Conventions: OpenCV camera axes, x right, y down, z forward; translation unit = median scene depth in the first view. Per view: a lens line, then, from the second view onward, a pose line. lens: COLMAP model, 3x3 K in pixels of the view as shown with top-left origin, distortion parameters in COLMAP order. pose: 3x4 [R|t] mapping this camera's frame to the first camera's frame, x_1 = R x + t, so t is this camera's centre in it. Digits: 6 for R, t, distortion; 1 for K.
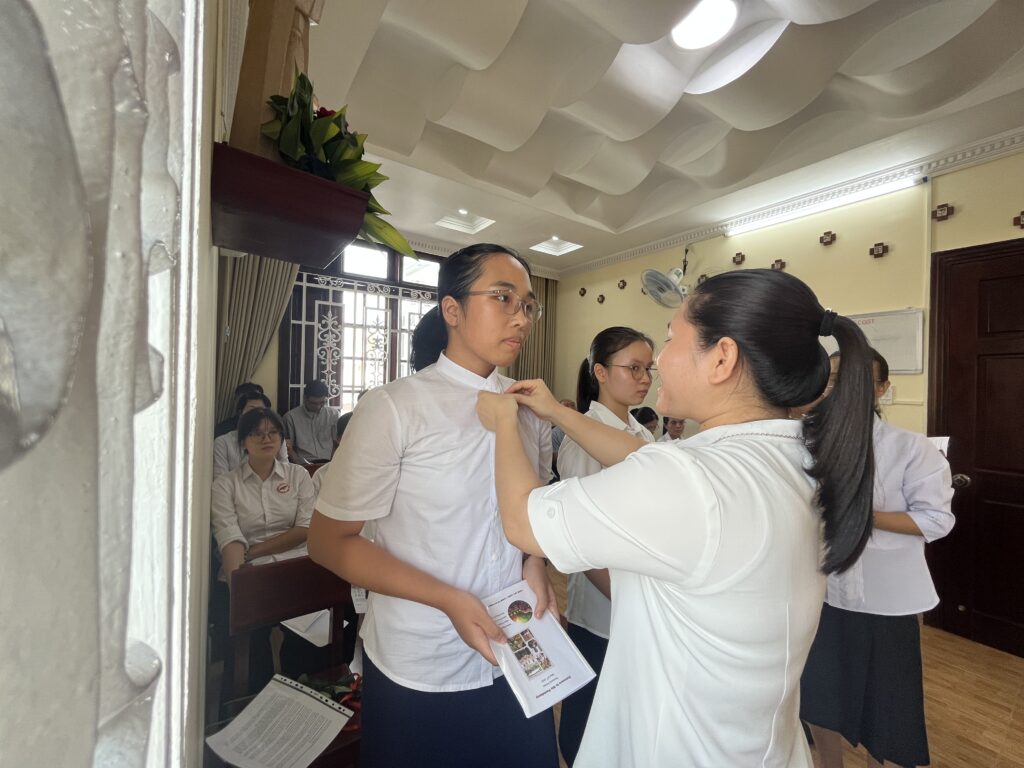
lens RADIAL K [[417.0, 0, 507.8], [0, 417.0, 386.8], [0, 0, 1]] dist [-0.003068, 0.000144]
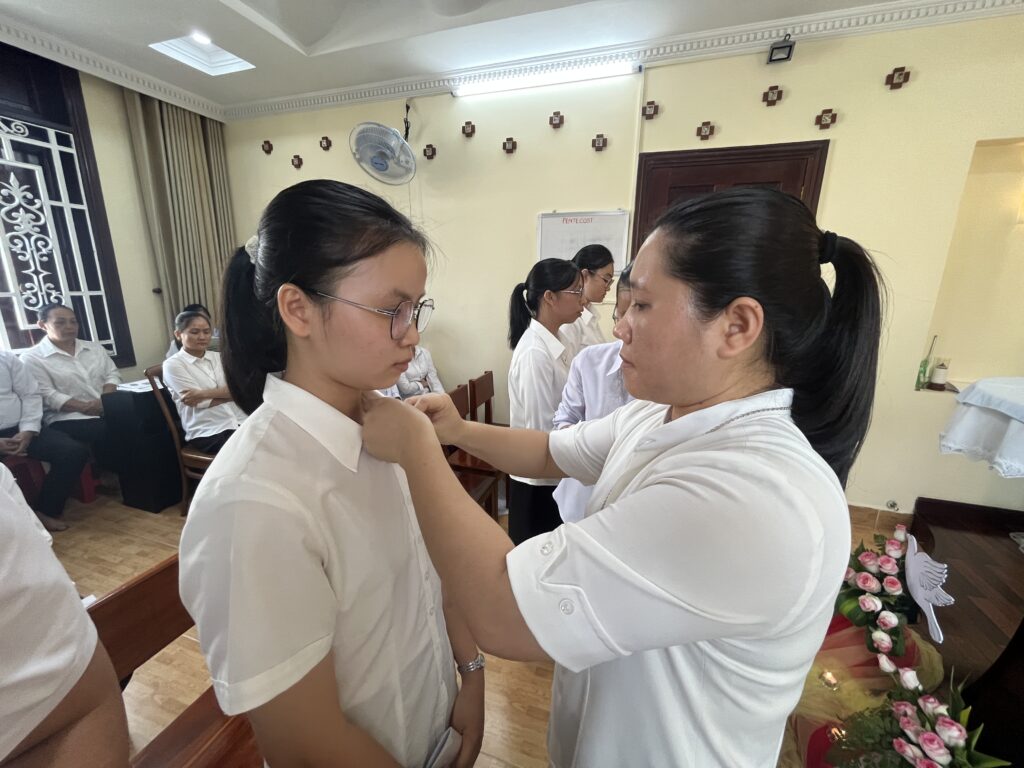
lens RADIAL K [[417.0, 0, 504.7], [0, 417.0, 382.5], [0, 0, 1]] dist [-0.003068, 0.000144]
pose [[0.805849, -0.152818, 0.572061, 0.052818], [0.007154, 0.968564, 0.248661, -0.021236], [-0.592077, -0.196290, 0.781610, 0.185329]]
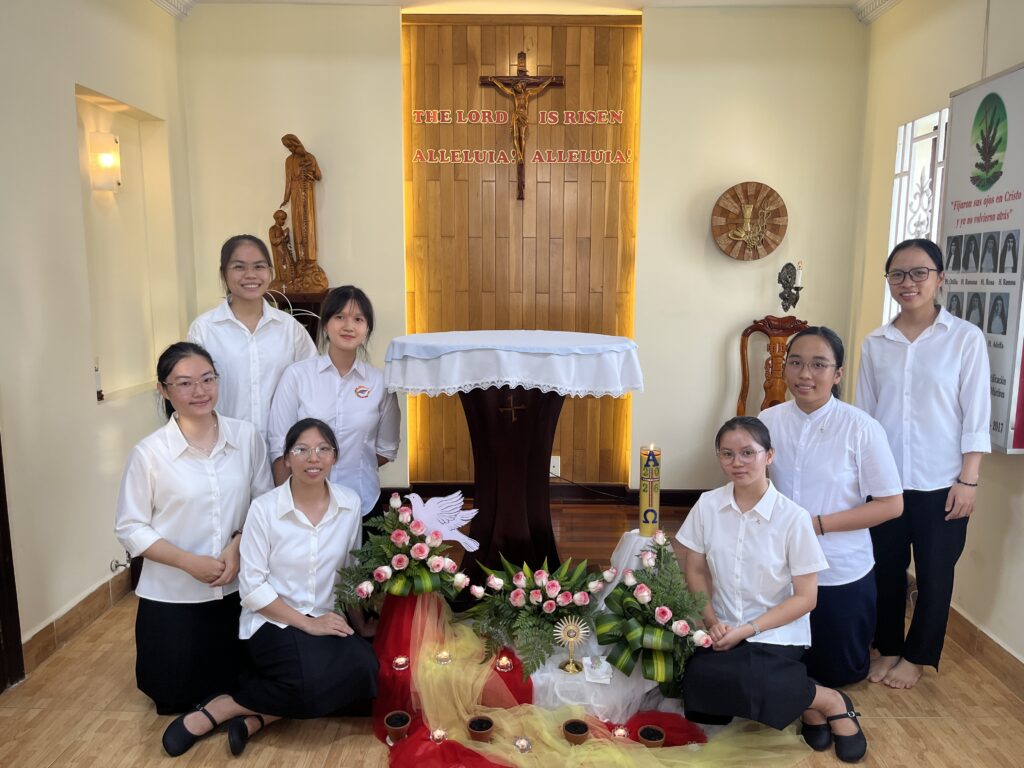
lens RADIAL K [[775.1, 0, 518.0], [0, 775.1, 386.9], [0, 0, 1]] dist [0.064739, -0.093798]
pose [[-0.812214, -0.112975, 0.572315, 0.038792], [-0.022345, 0.986373, 0.162999, -0.019929], [-0.582931, 0.119601, -0.803671, 0.724456]]
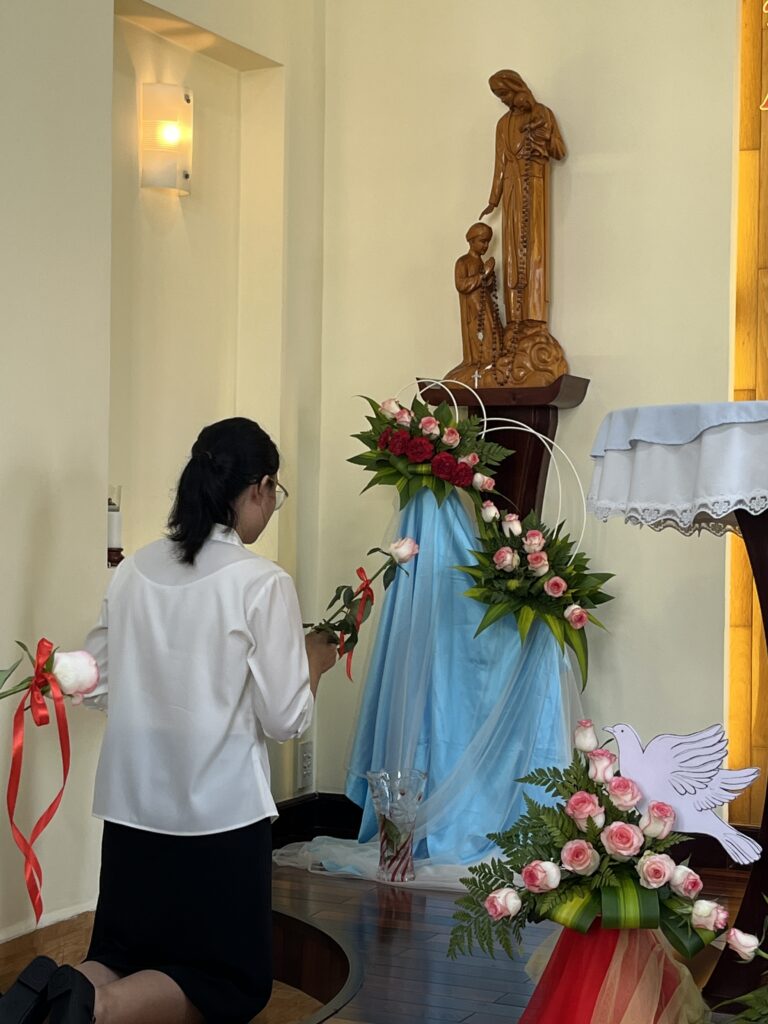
lens RADIAL K [[1890.7, 0, 362.7], [0, 1890.7, 503.8], [0, 0, 1]] dist [0.064491, 0.000000]
pose [[-0.484866, -0.031771, 0.874011, -0.139044], [-0.022905, 0.999458, 0.023624, 0.082908], [-0.874289, -0.008565, -0.485331, 0.713039]]
